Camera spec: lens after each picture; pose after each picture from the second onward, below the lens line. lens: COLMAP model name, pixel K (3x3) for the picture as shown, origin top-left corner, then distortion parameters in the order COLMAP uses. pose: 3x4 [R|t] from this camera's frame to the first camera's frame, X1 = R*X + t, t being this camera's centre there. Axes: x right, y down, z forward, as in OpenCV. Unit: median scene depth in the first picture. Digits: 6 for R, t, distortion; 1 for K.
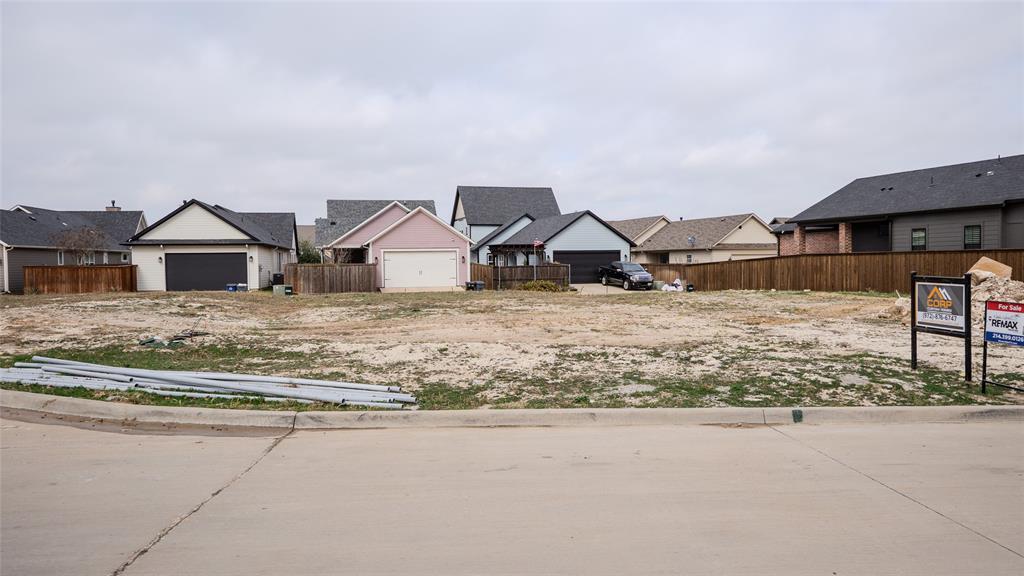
lens RADIAL K [[729.8, 0, 510.7], [0, 729.8, 257.0], [0, 0, 1]] dist [0.014981, 0.033516]
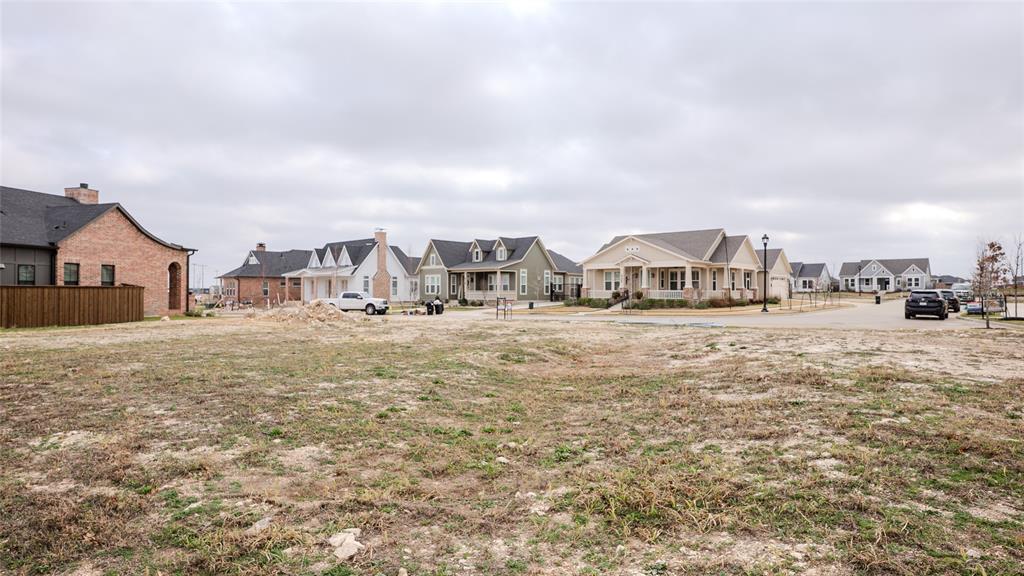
lens RADIAL K [[545.5, 0, 506.5], [0, 545.5, 294.7], [0, 0, 1]] dist [-0.025295, 0.013056]
pose [[-0.817184, 0.004259, 0.576361, -0.244024], [-0.000772, 0.999964, -0.008485, 0.005633], [-0.576376, -0.007378, -0.817151, 0.665451]]
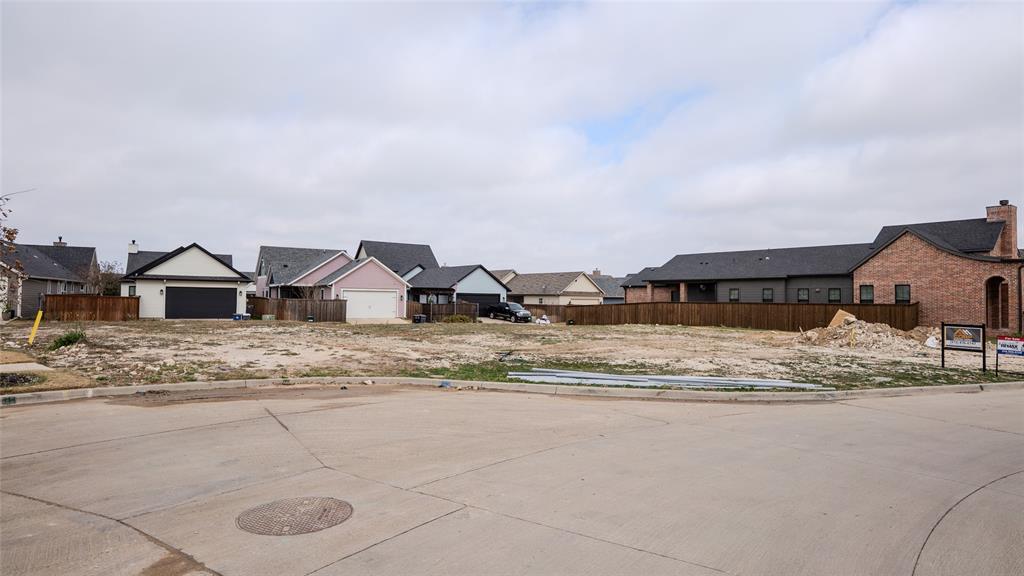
lens RADIAL K [[545.5, 0, 516.7], [0, 545.5, 282.7], [0, 0, 1]] dist [-0.025295, 0.013056]
pose [[0.952143, 0.035041, 0.303637, -0.193082], [-0.027665, 0.999209, -0.028560, -0.002268], [-0.304397, 0.018793, 0.952360, -0.018513]]
